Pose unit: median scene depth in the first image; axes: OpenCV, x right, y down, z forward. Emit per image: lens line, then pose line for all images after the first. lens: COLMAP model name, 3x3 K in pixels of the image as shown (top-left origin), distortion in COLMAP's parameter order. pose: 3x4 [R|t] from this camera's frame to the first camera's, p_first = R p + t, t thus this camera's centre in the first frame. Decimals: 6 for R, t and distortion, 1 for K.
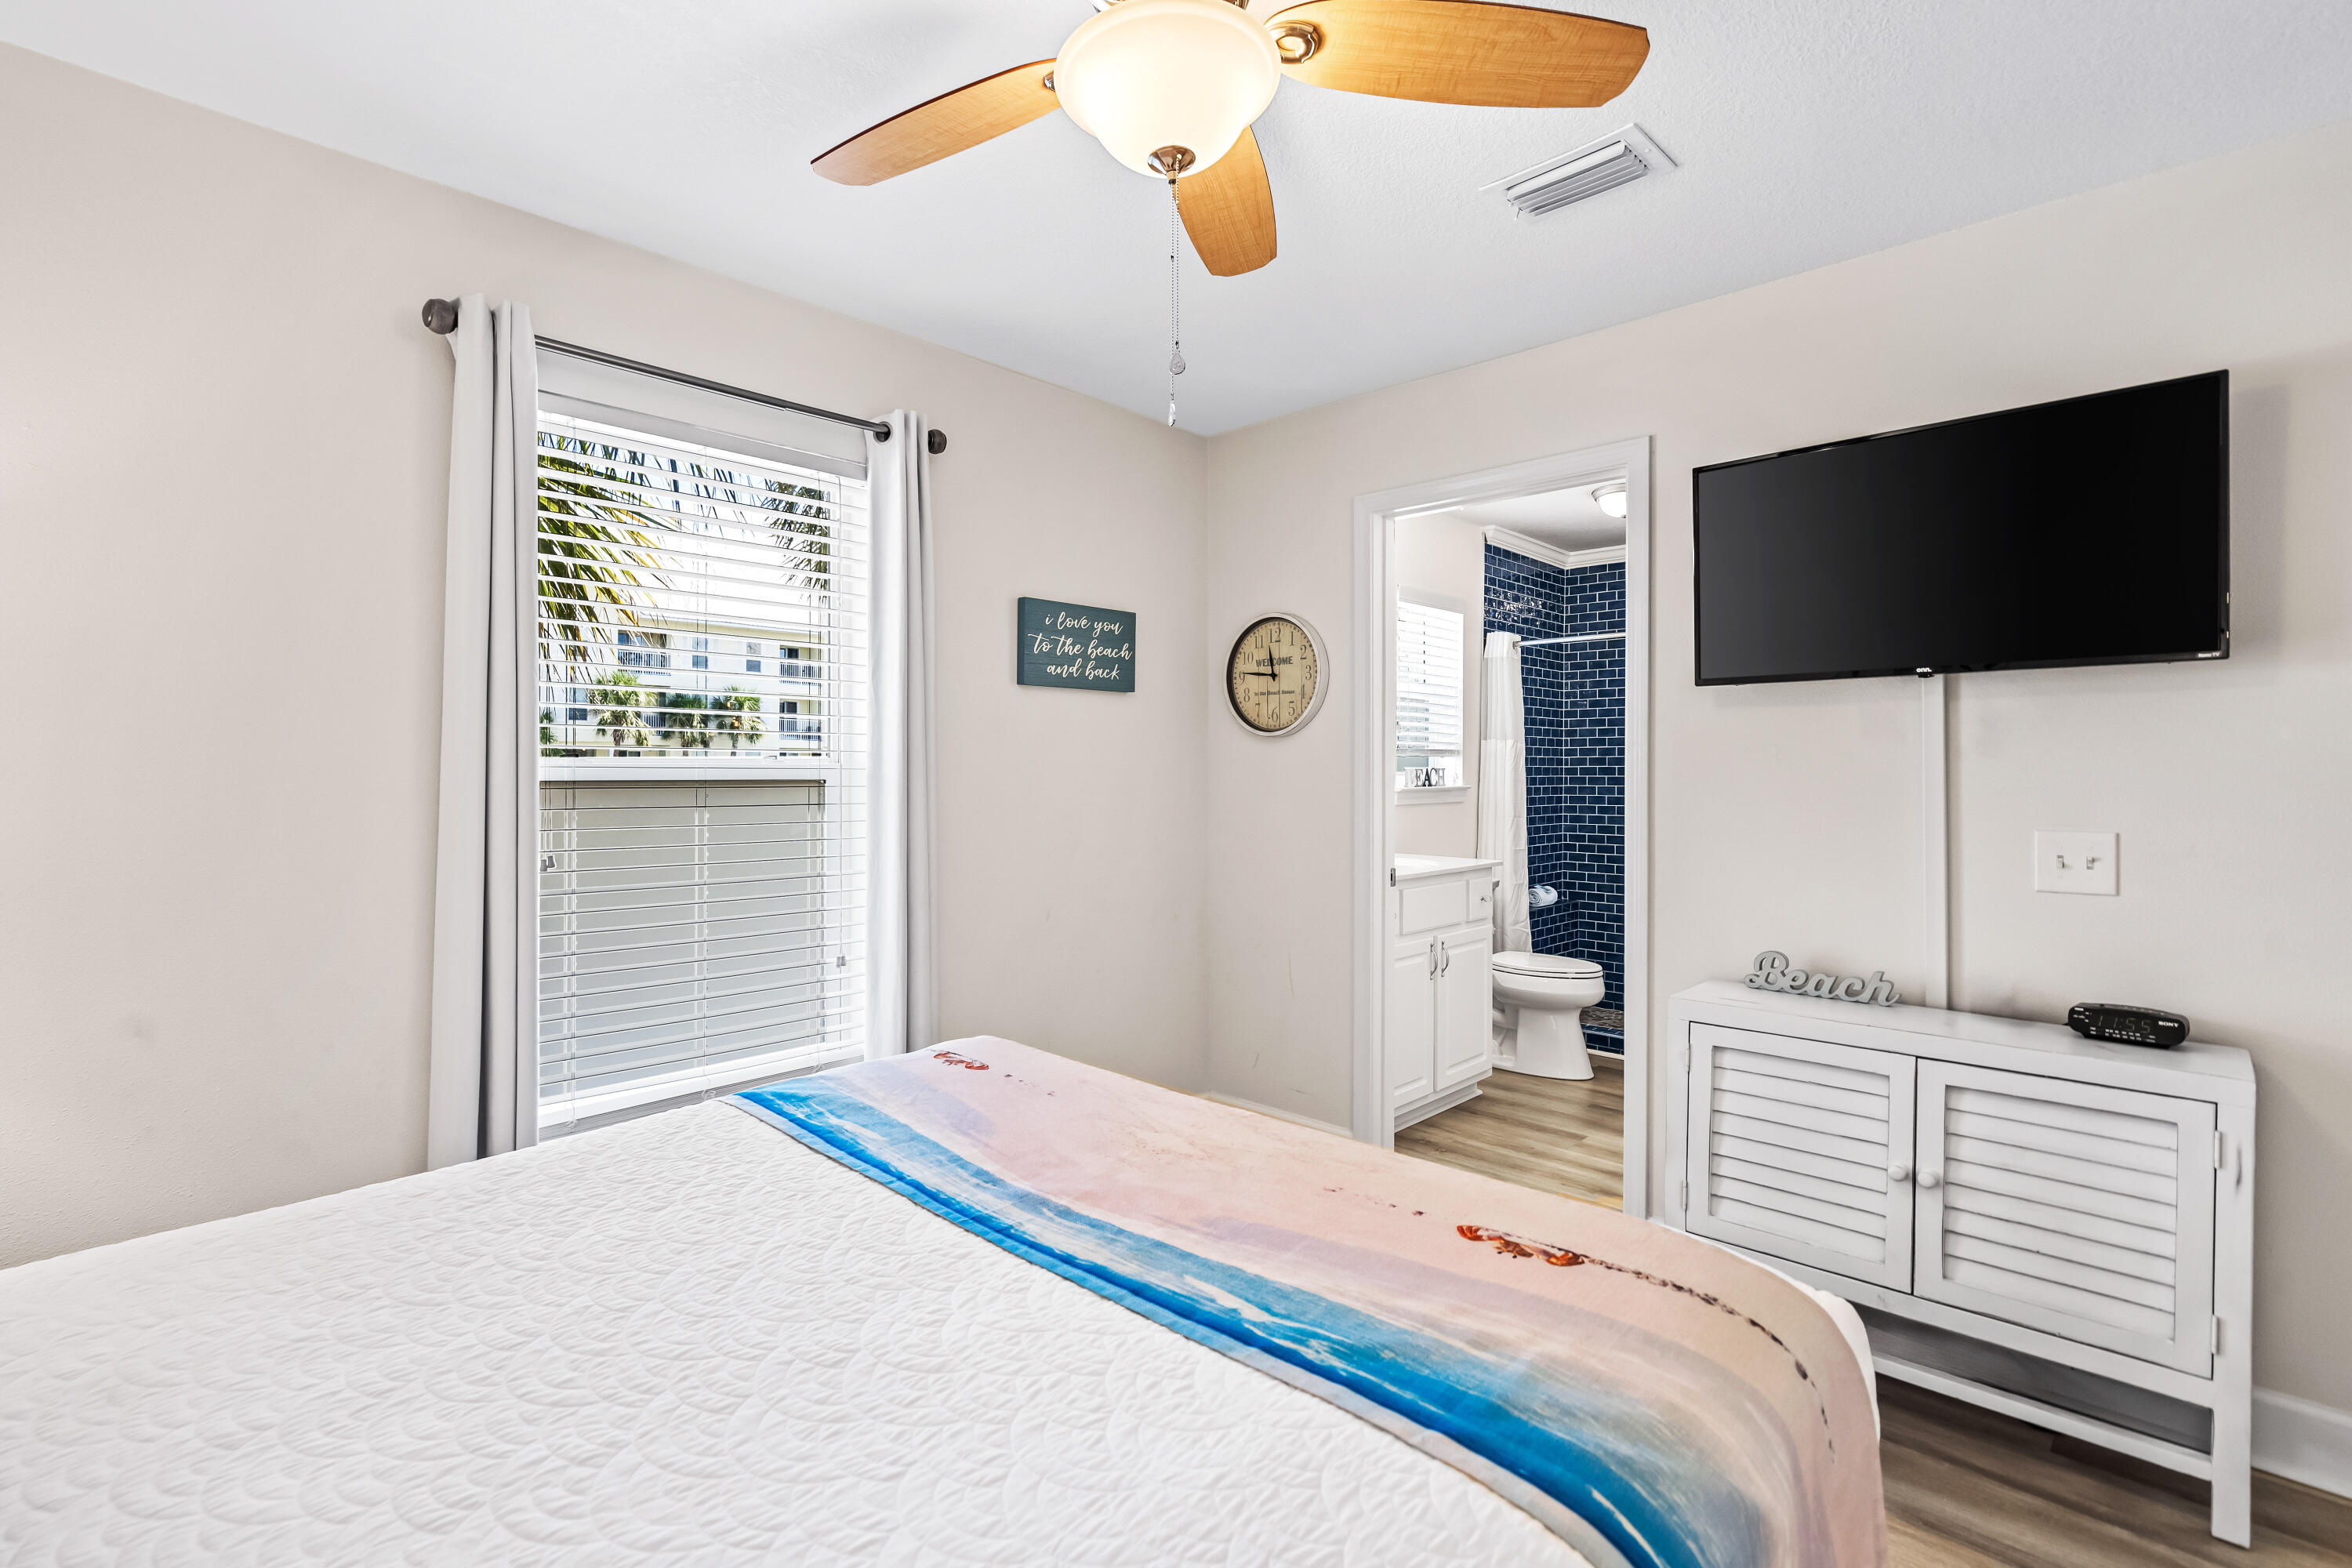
lens RADIAL K [[1084.4, 0, 1182.6], [0, 1084.4, 772.5], [0, 0, 1]] dist [-0.001840, -0.000108]
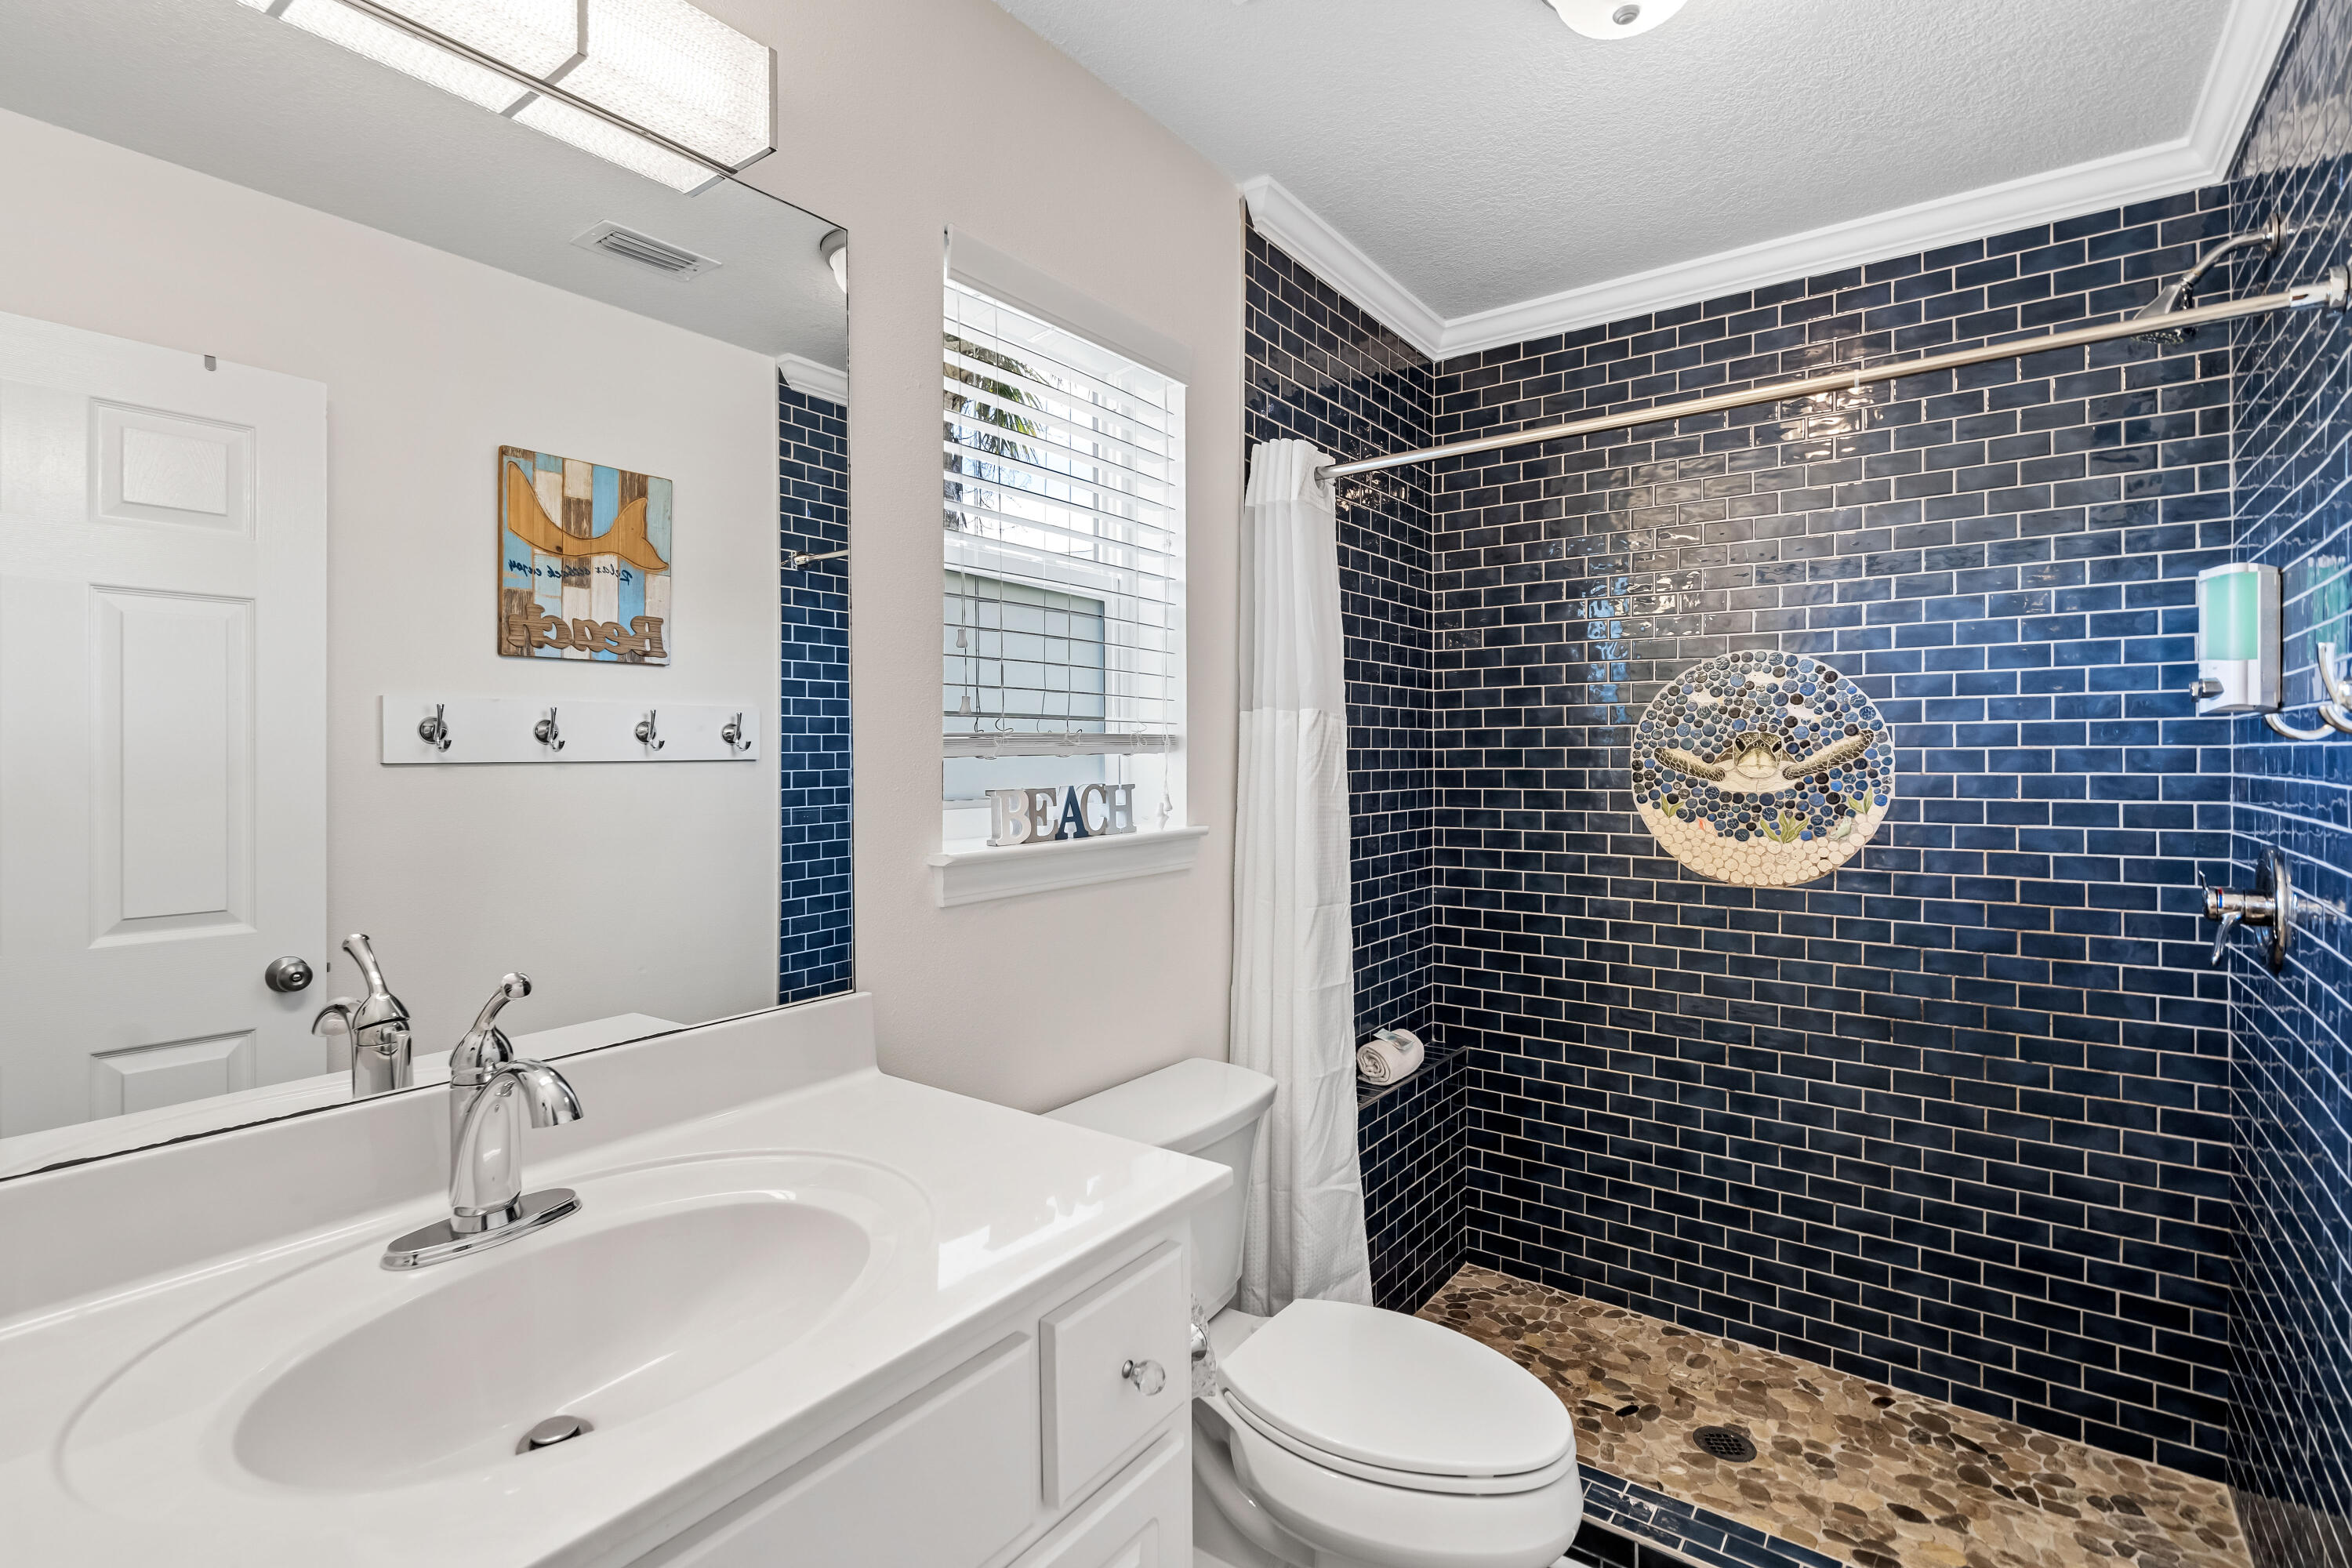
lens RADIAL K [[1084.4, 0, 1172.0], [0, 1084.4, 771.2], [0, 0, 1]] dist [-0.001840, -0.000108]
pose [[0.993969, -0.009695, 0.109228, 0.203780], [0.008510, 0.999900, 0.011309, -0.012082], [-0.109326, -0.010312, 0.993952, 0.594362]]
